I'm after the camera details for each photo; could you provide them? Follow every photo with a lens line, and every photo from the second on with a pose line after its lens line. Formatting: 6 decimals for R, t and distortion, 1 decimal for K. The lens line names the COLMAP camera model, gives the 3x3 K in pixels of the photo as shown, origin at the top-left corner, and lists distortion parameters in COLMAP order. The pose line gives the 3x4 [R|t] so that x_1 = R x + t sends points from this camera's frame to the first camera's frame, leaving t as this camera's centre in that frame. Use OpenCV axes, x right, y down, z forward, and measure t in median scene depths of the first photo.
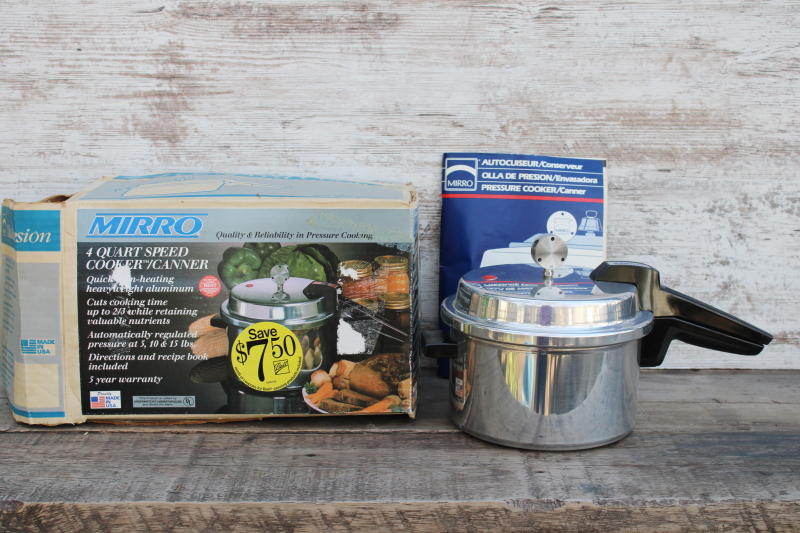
lens RADIAL K [[1182.0, 0, 397.4], [0, 1182.0, 261.5], [0, 0, 1]] dist [-0.027258, 0.000000]
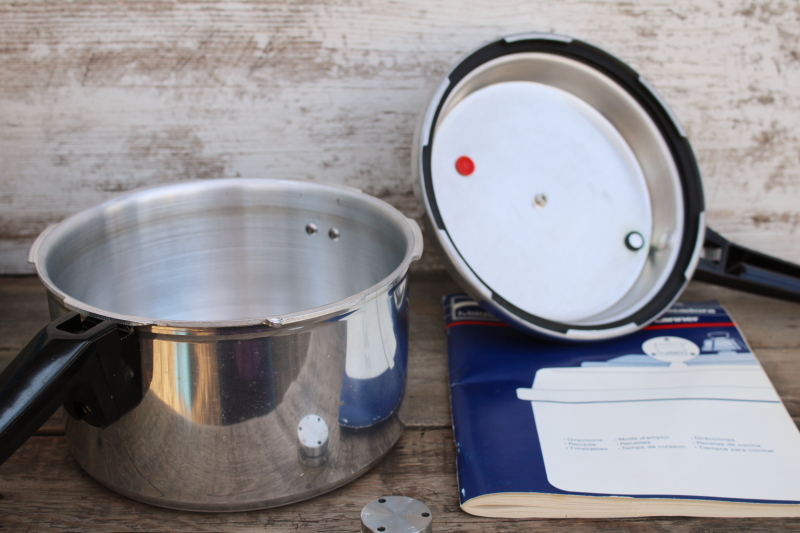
lens RADIAL K [[1182.0, 0, 402.1], [0, 1182.0, 266.4], [0, 0, 1]] dist [-0.027258, 0.000000]
pose [[0.999880, -0.008358, -0.013075, 0.116353], [0.010785, 0.980110, 0.198161, -0.043526], [0.011159, -0.198278, 0.980082, 0.461045]]
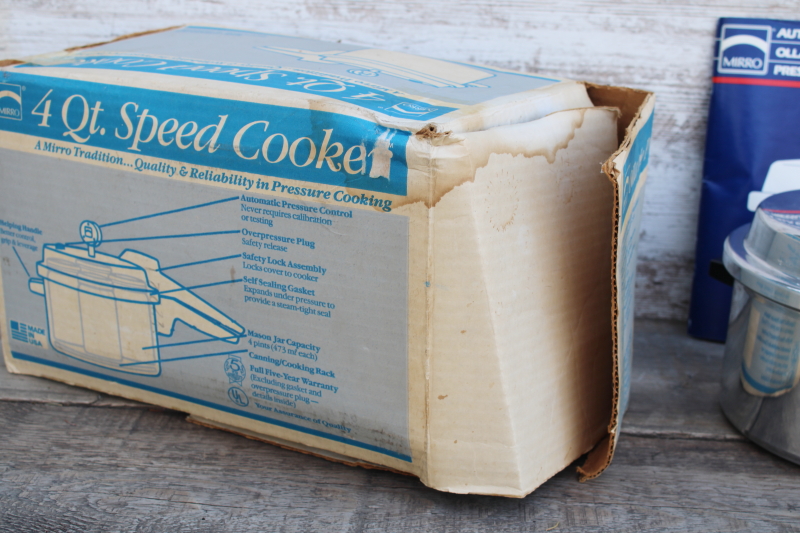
lens RADIAL K [[1182.0, 0, 401.7], [0, 1182.0, 267.4], [0, 0, 1]] dist [-0.027258, 0.000000]
pose [[0.997250, 0.049573, -0.055096, -0.116266], [-0.042756, 0.992012, 0.118677, -0.023687], [0.060539, -0.115995, 0.991403, 0.334605]]
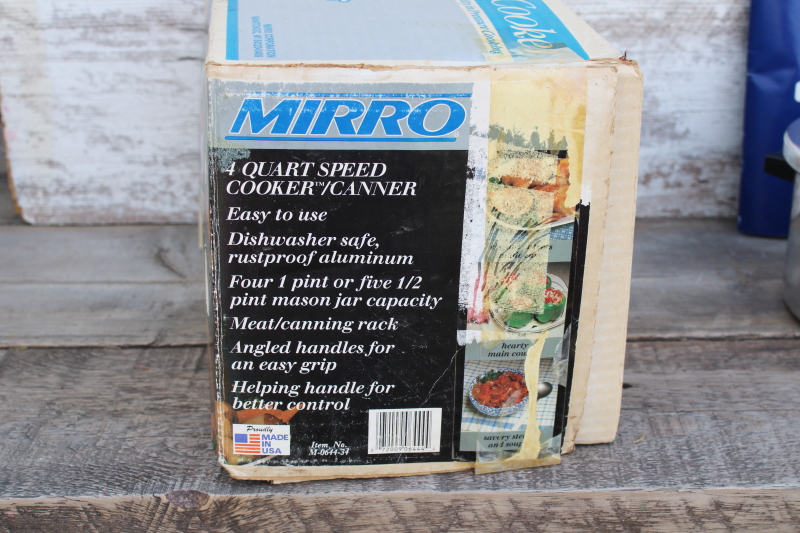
lens RADIAL K [[1182.0, 0, 400.2], [0, 1182.0, 265.0], [0, 0, 1]] dist [-0.027258, 0.000000]
pose [[0.998913, -0.013234, -0.044691, -0.156189], [0.021716, 0.980560, 0.195016, -0.028860], [0.041241, -0.195775, 0.979781, 0.348348]]
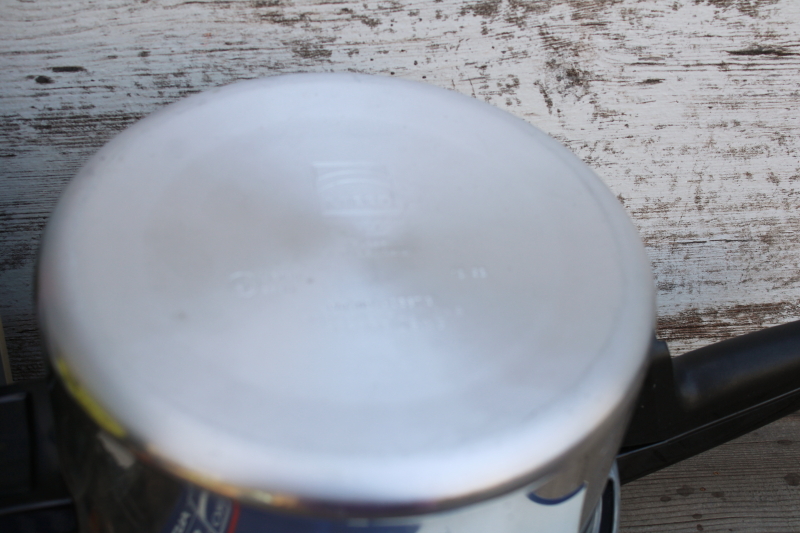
lens RADIAL K [[1182.0, 0, 401.4], [0, 1182.0, 266.4], [0, 0, 1]] dist [-0.027258, 0.000000]
pose [[0.998979, -0.045053, 0.003378, 0.277995], [0.041143, 0.938067, 0.344002, -0.106431], [-0.018667, -0.343512, 0.938963, 0.771659]]
